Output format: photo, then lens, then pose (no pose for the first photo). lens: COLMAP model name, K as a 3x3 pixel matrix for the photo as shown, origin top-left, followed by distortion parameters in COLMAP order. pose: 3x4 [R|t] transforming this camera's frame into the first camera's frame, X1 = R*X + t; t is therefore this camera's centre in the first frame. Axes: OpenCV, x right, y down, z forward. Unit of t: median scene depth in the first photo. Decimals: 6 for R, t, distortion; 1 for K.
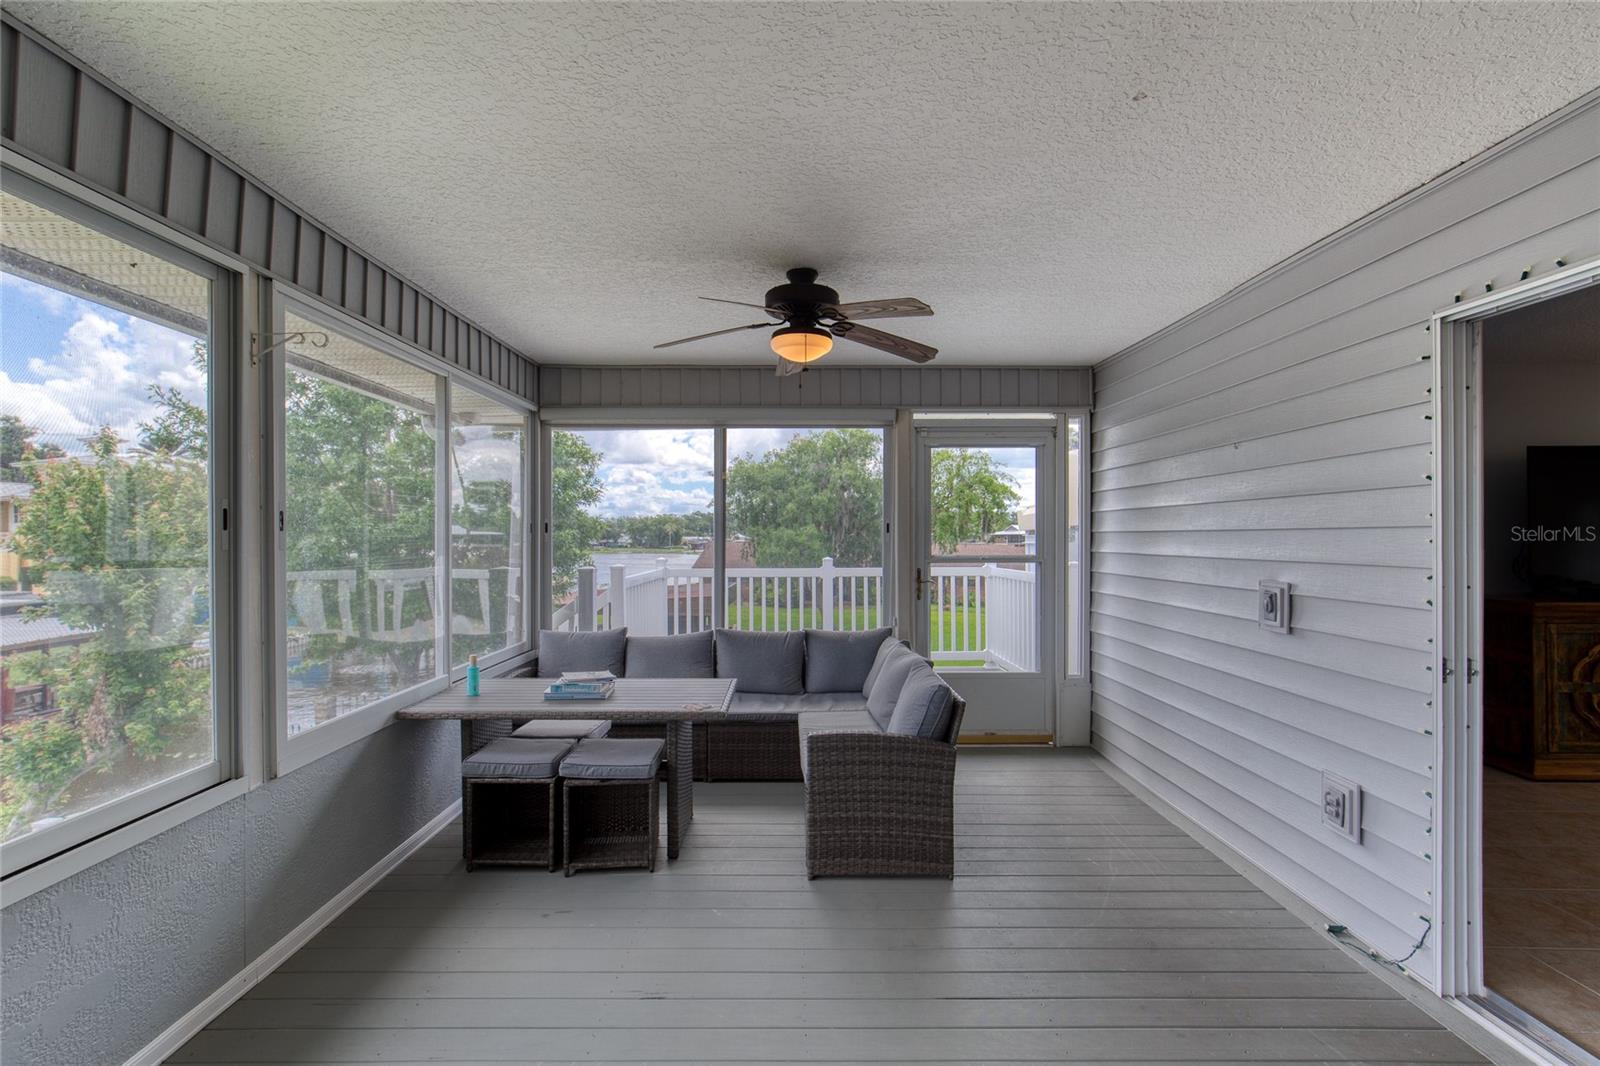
lens RADIAL K [[733.1, 0, 796.9], [0, 733.1, 523.7], [0, 0, 1]] dist [-0.011887, 0.002260]
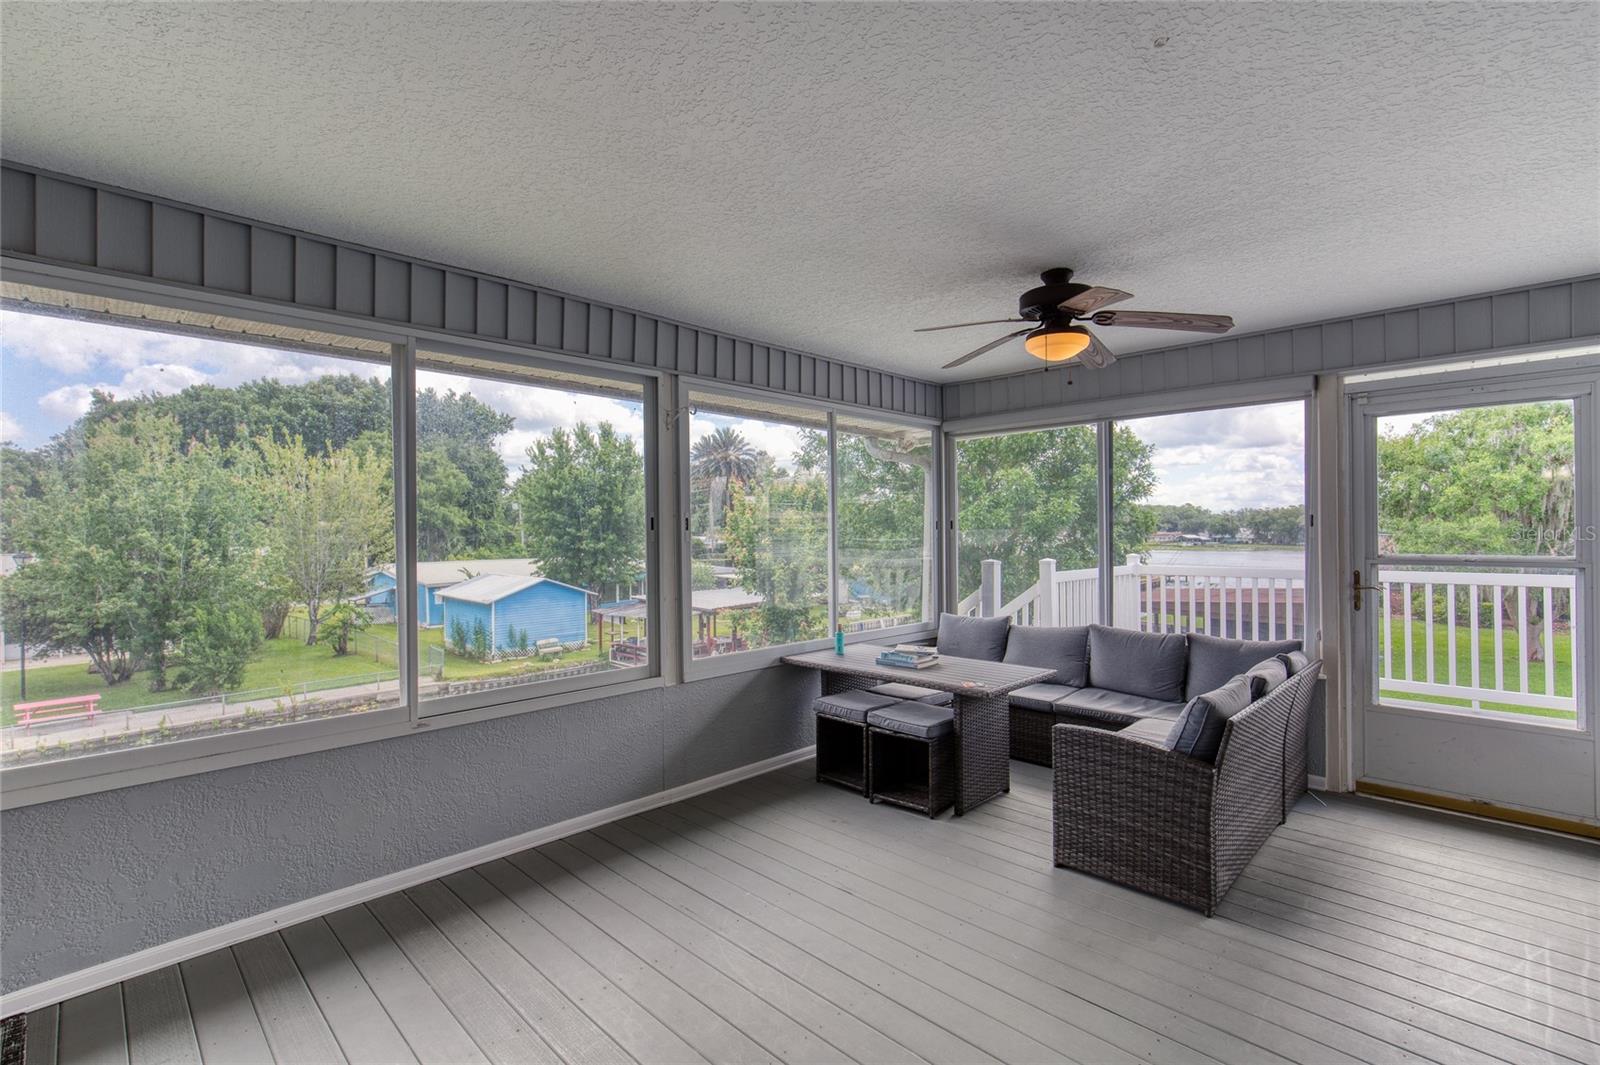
lens RADIAL K [[733.1, 0, 792.8], [0, 733.1, 526.2], [0, 0, 1]] dist [-0.011887, 0.002260]
pose [[0.704025, -0.009492, -0.710112, 0.318028], [0.016259, 0.999864, 0.002754, 0.000017], [0.709989, -0.013484, 0.704083, 0.013863]]
